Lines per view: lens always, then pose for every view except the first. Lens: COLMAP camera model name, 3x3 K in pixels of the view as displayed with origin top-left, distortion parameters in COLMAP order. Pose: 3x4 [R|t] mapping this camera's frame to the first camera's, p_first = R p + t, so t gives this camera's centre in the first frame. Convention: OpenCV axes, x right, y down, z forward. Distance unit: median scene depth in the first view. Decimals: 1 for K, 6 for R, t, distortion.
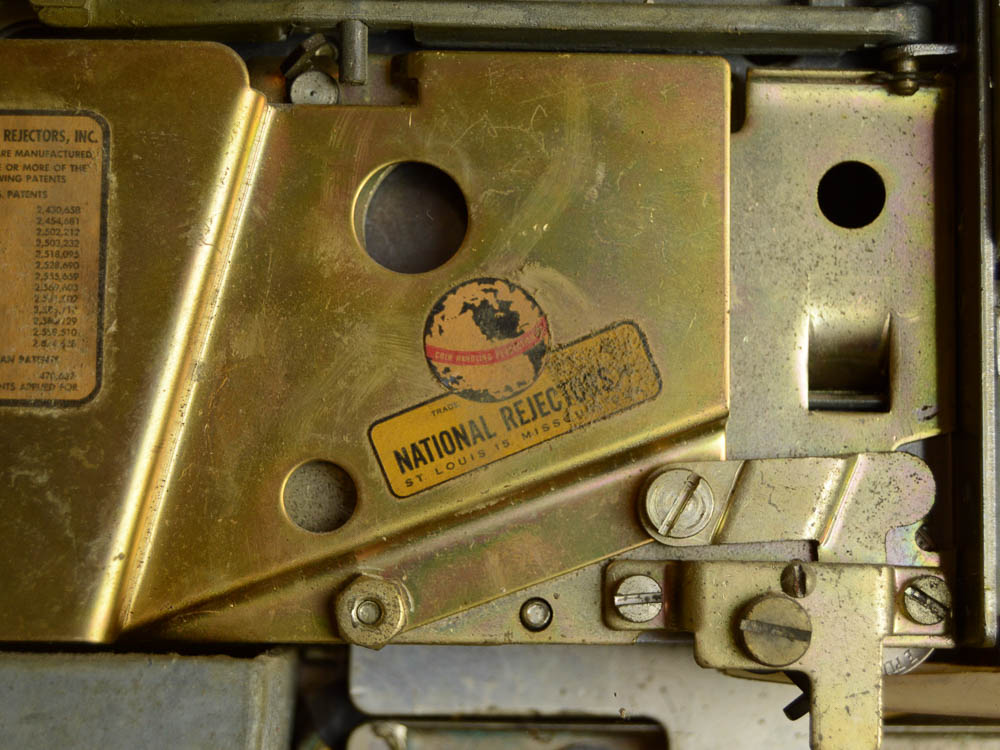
lens RADIAL K [[2497.3, 0, 500.9], [0, 2497.3, 375.1], [0, 0, 1]] dist [-0.035009, 0.000000]
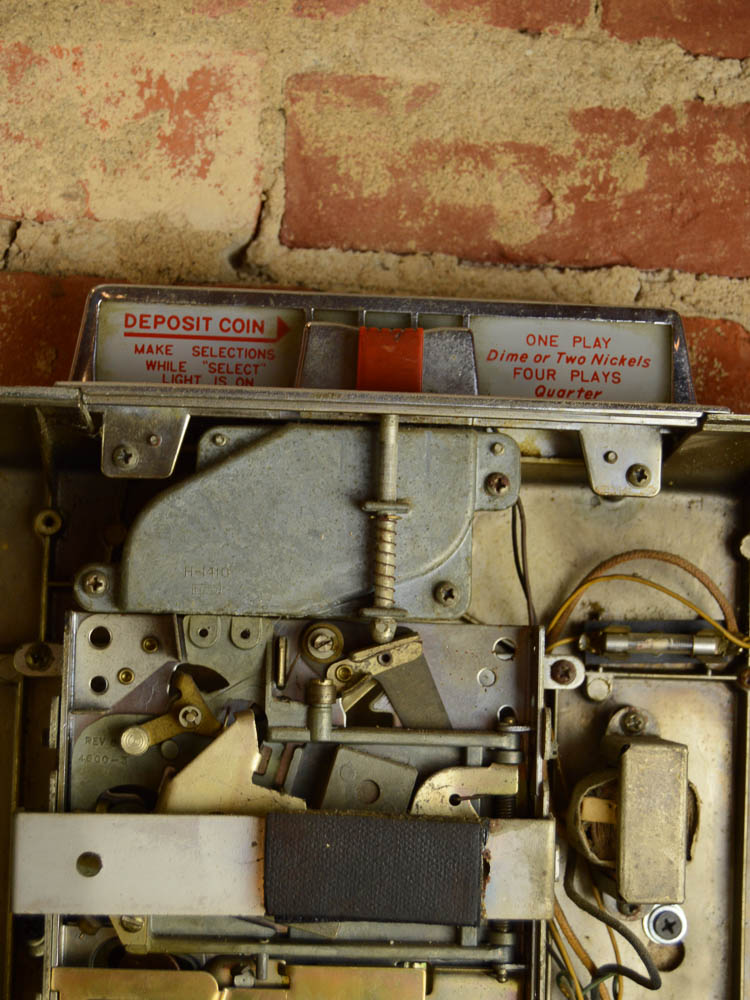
lens RADIAL K [[2003.1, 0, 373.8], [0, 2003.1, 506.0], [0, 0, 1]] dist [-0.022248, 0.000000]
pose [[0.997630, 0.021609, 0.065319, -0.085958], [-0.022828, 0.999578, 0.017971, -0.584401], [-0.064904, -0.019420, 0.997703, -0.825436]]
